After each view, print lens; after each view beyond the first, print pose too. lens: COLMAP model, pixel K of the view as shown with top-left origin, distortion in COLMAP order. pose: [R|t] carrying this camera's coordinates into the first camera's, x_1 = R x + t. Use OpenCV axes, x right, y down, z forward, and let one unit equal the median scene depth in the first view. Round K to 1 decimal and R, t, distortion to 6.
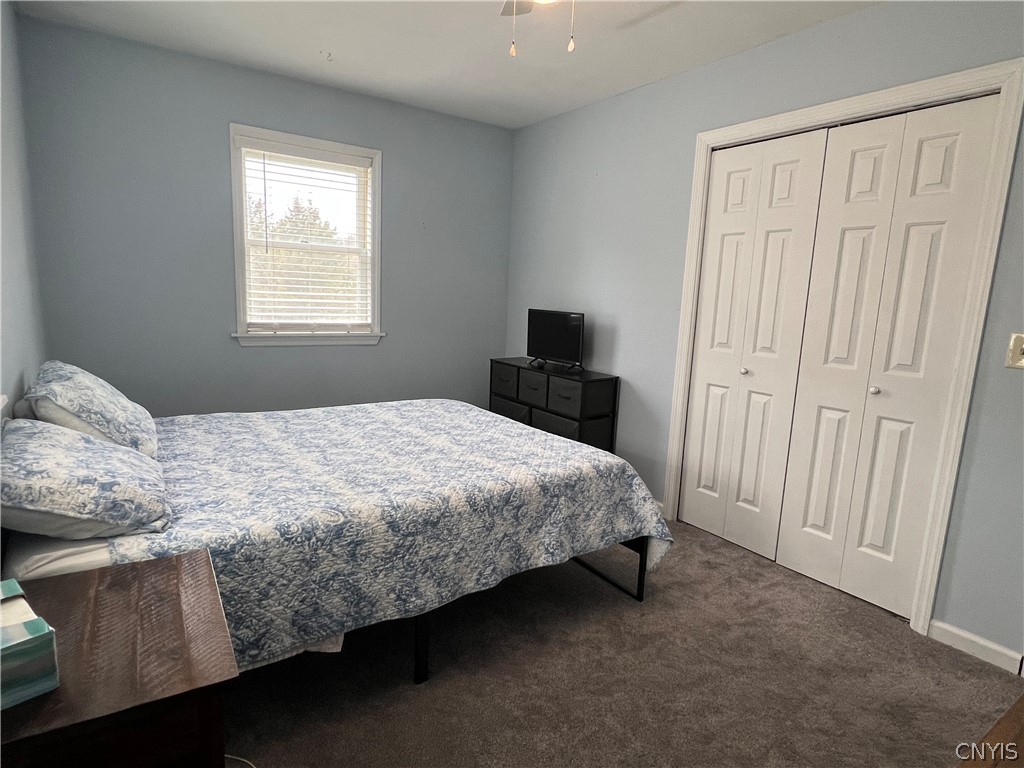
lens RADIAL K [[567.0, 0, 512.3], [0, 567.0, 382.7], [0, 0, 1]] dist [-0.003891, -0.002081]
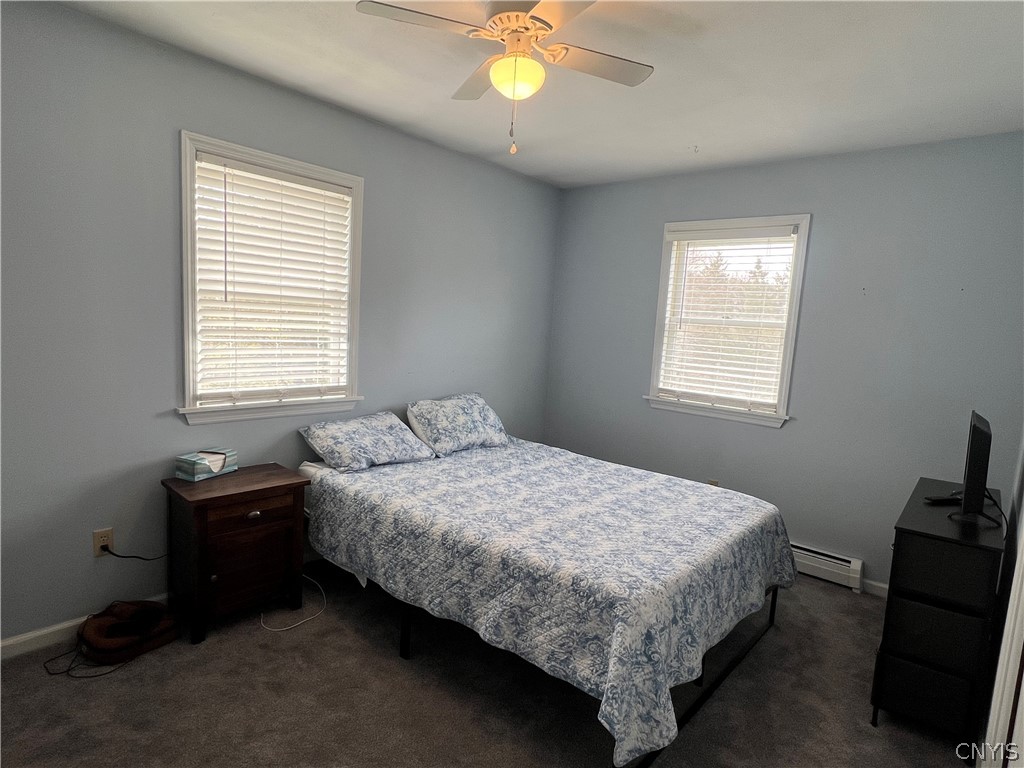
lens RADIAL K [[567.0, 0, 511.8], [0, 567.0, 384.3], [0, 0, 1]] dist [-0.003891, -0.002081]
pose [[0.270509, 0.082561, -0.959171, 0.986181], [-0.203781, 0.978651, 0.026766, -0.145512], [0.940903, 0.188220, 0.281558, 0.686569]]
